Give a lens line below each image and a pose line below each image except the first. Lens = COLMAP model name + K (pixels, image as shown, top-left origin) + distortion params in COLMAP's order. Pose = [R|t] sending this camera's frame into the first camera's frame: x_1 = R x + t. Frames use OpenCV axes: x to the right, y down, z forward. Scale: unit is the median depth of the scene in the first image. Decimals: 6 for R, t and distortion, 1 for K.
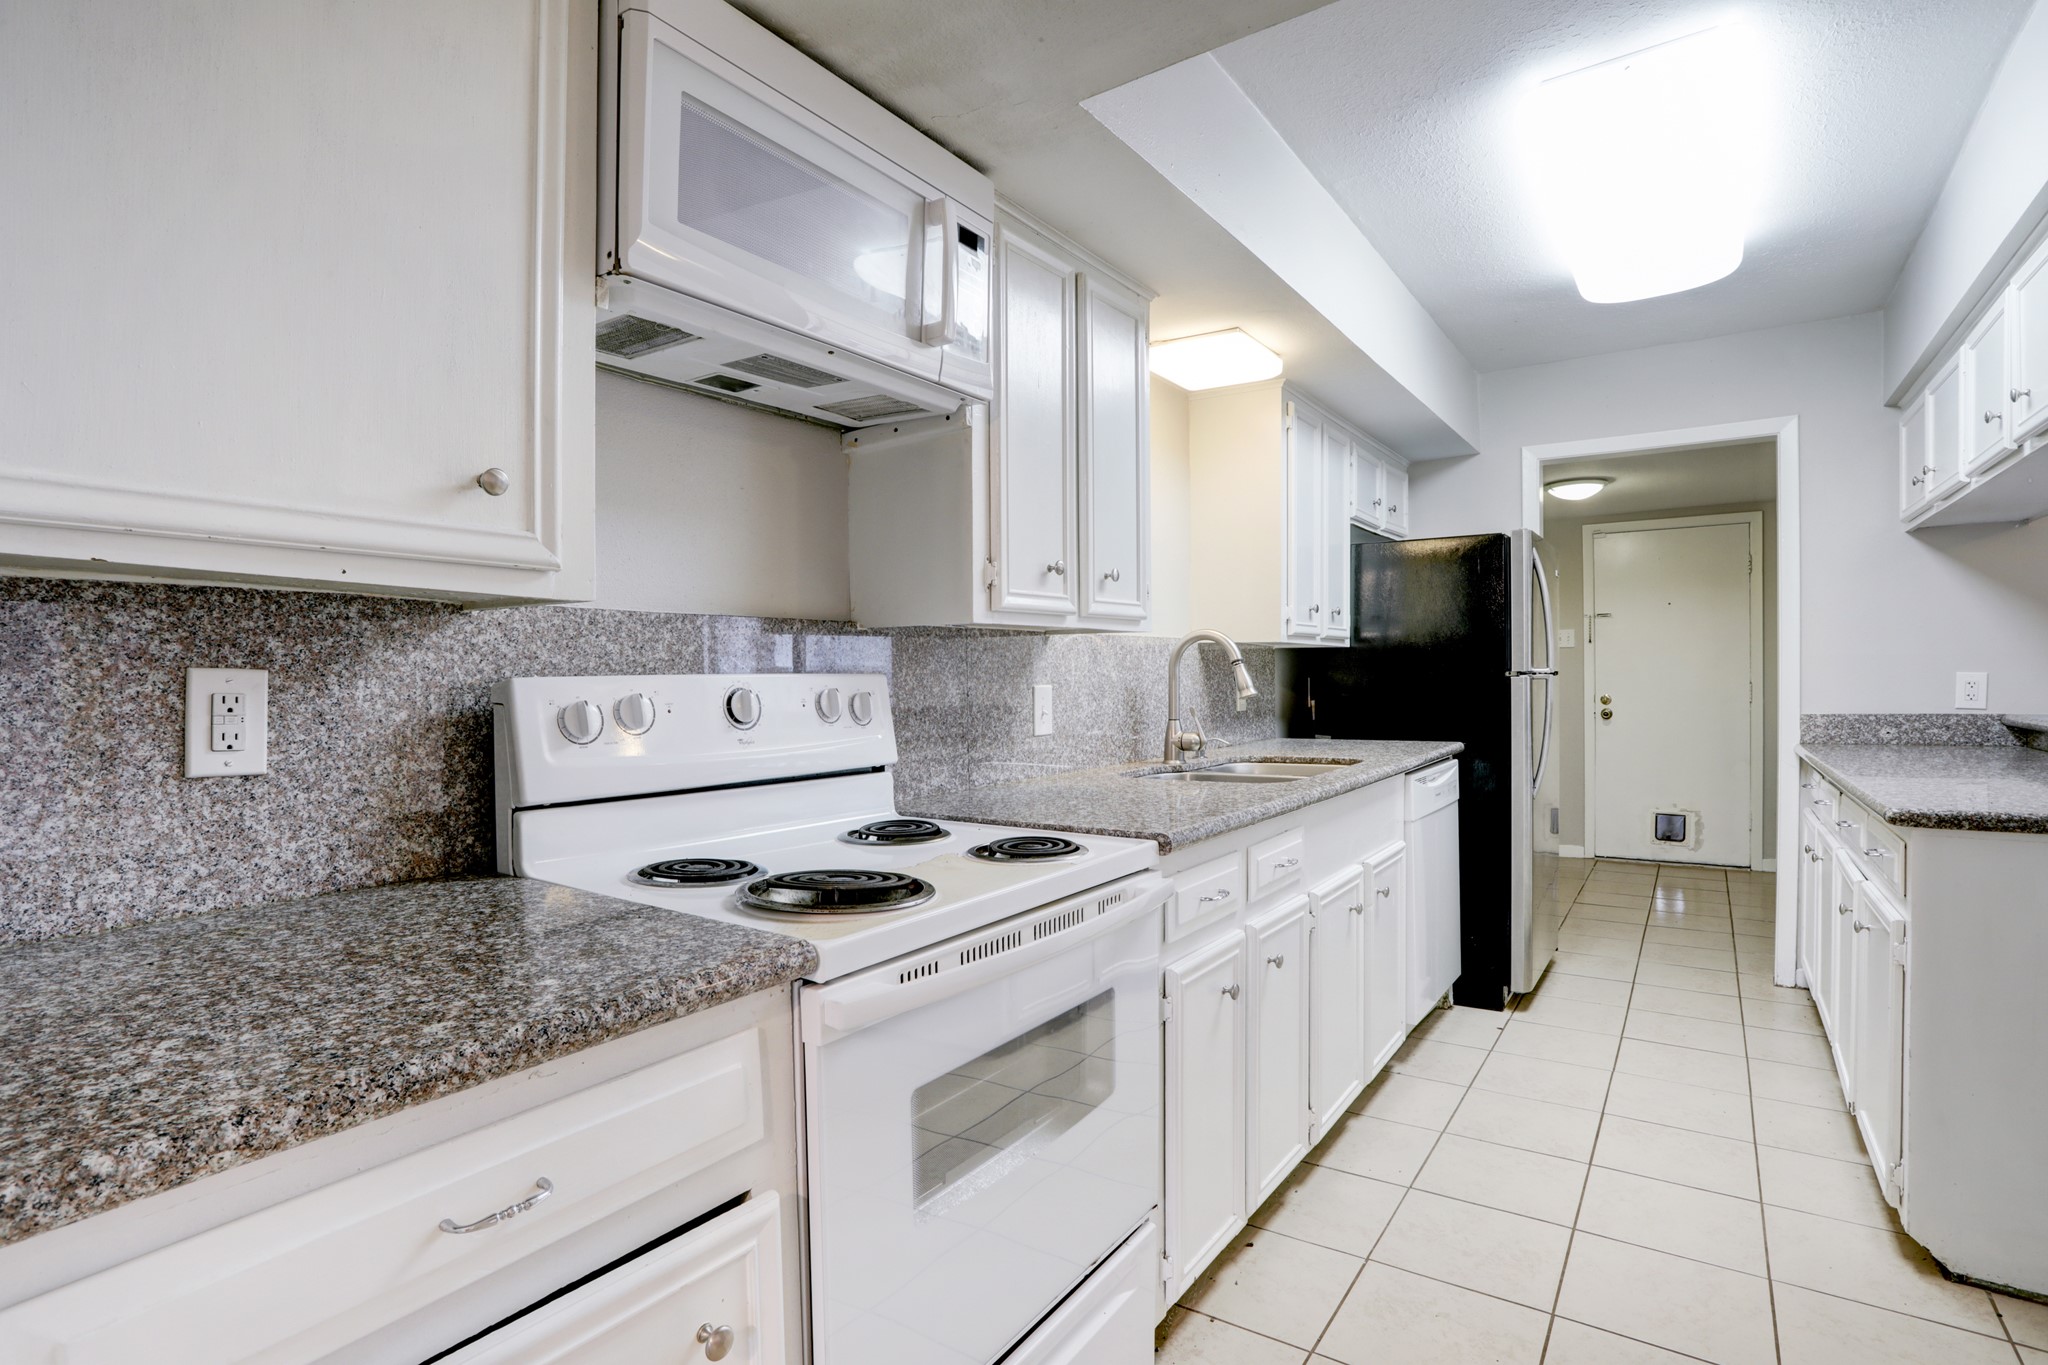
lens RADIAL K [[1024.5, 0, 1024.0], [0, 1024.5, 682.5], [0, 0, 1]] dist [-0.001958, -0.000163]
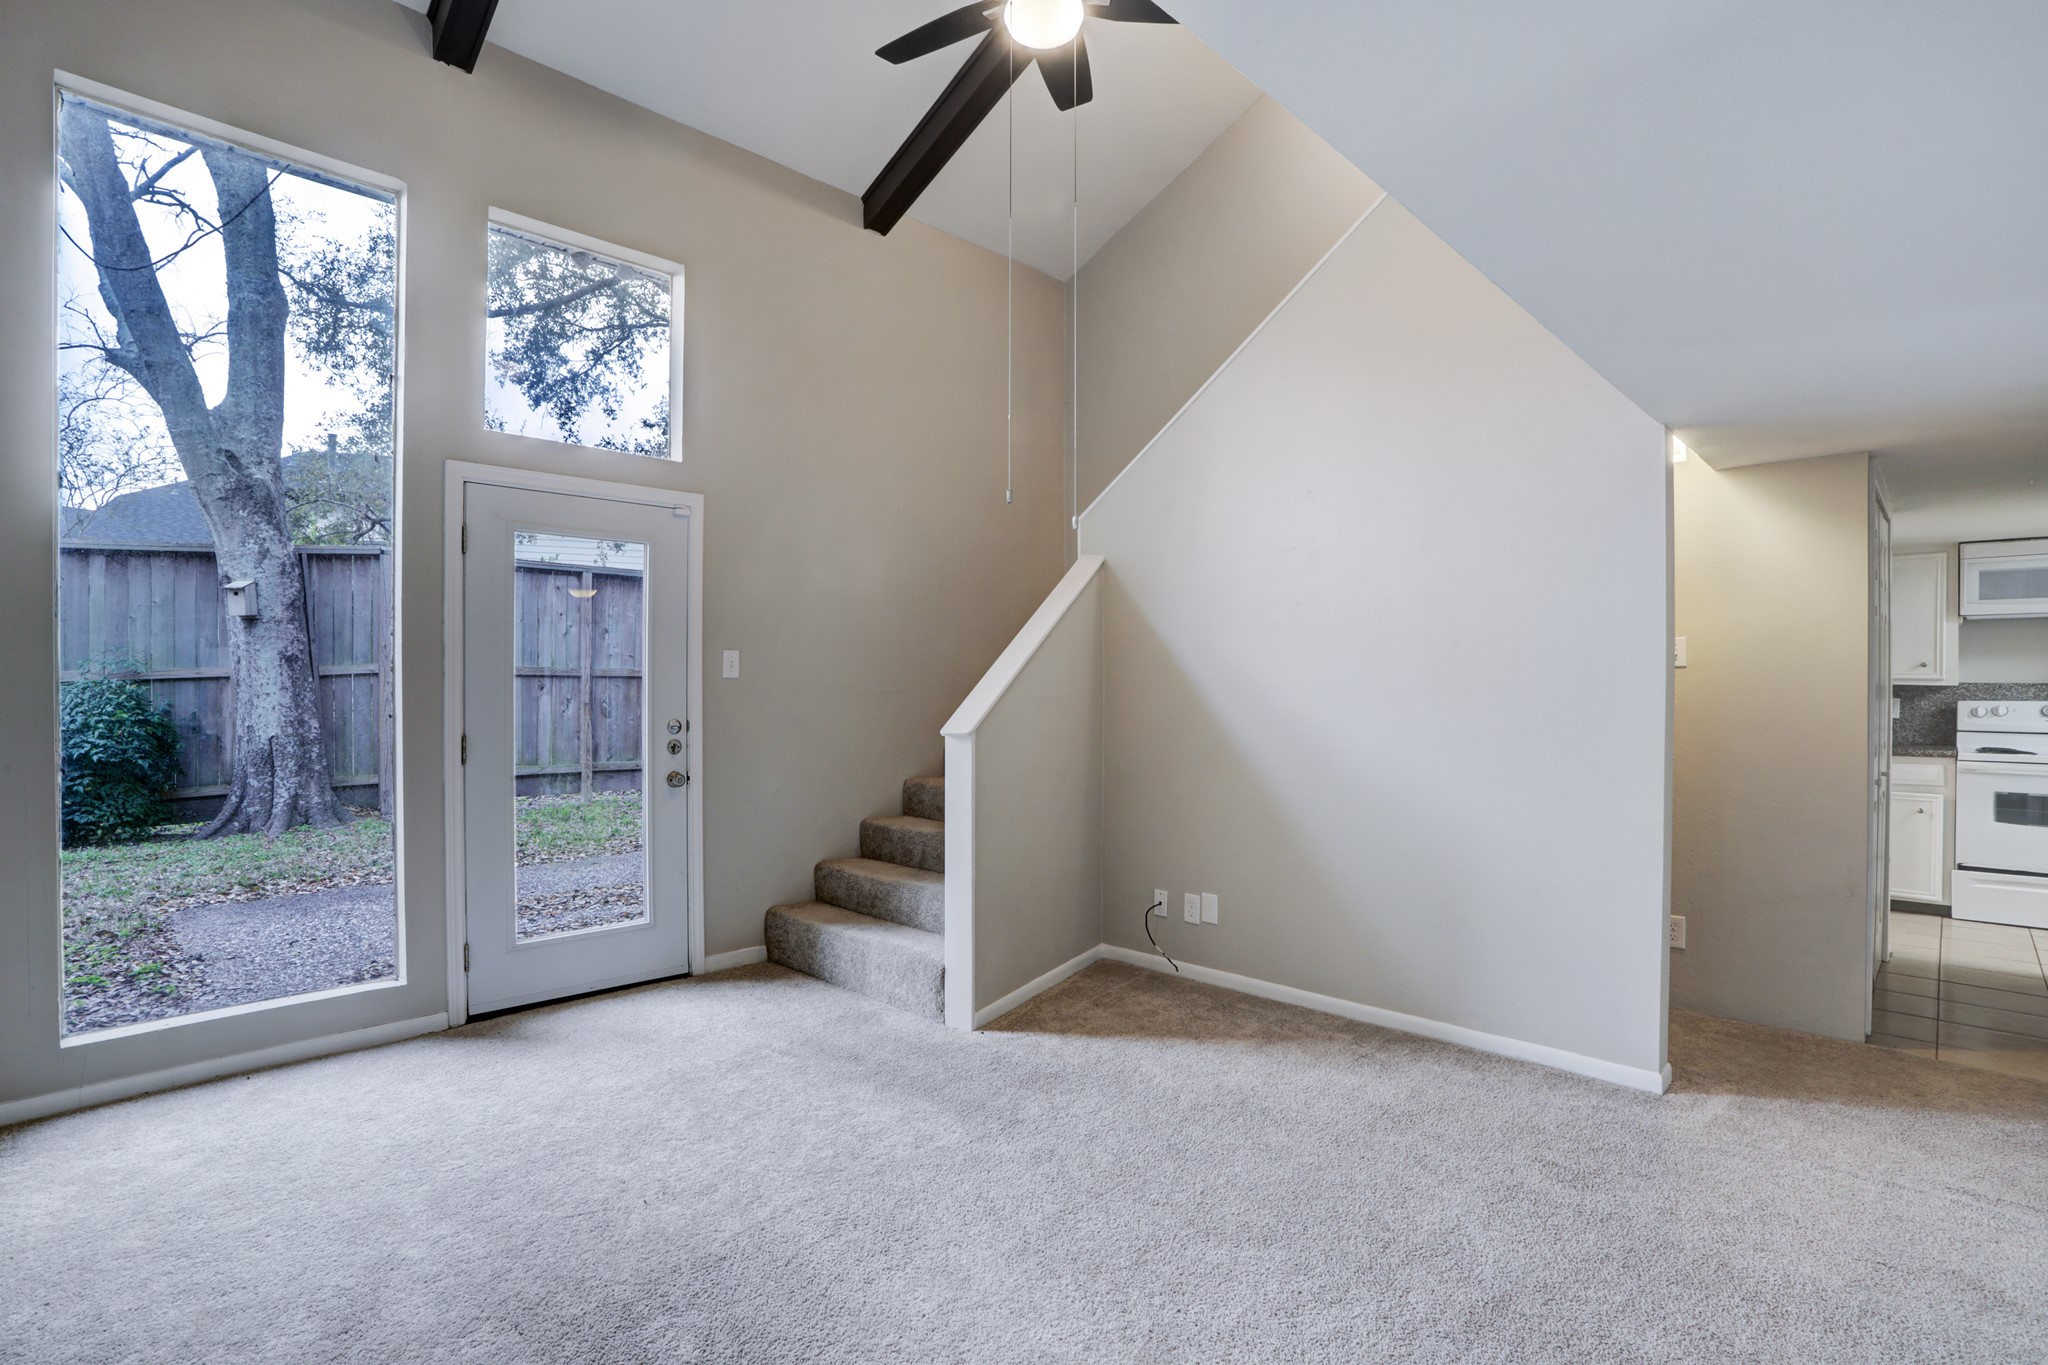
lens RADIAL K [[980.1, 0, 1024.0], [0, 980.1, 682.5], [0, 0, 1]] dist [-0.034260, 0.000068]
pose [[-0.175142, 0.013868, -0.984446, 4.223478], [-0.003995, 0.999883, 0.014796, -0.130326], [0.984535, 0.006524, -0.175066, -2.242467]]
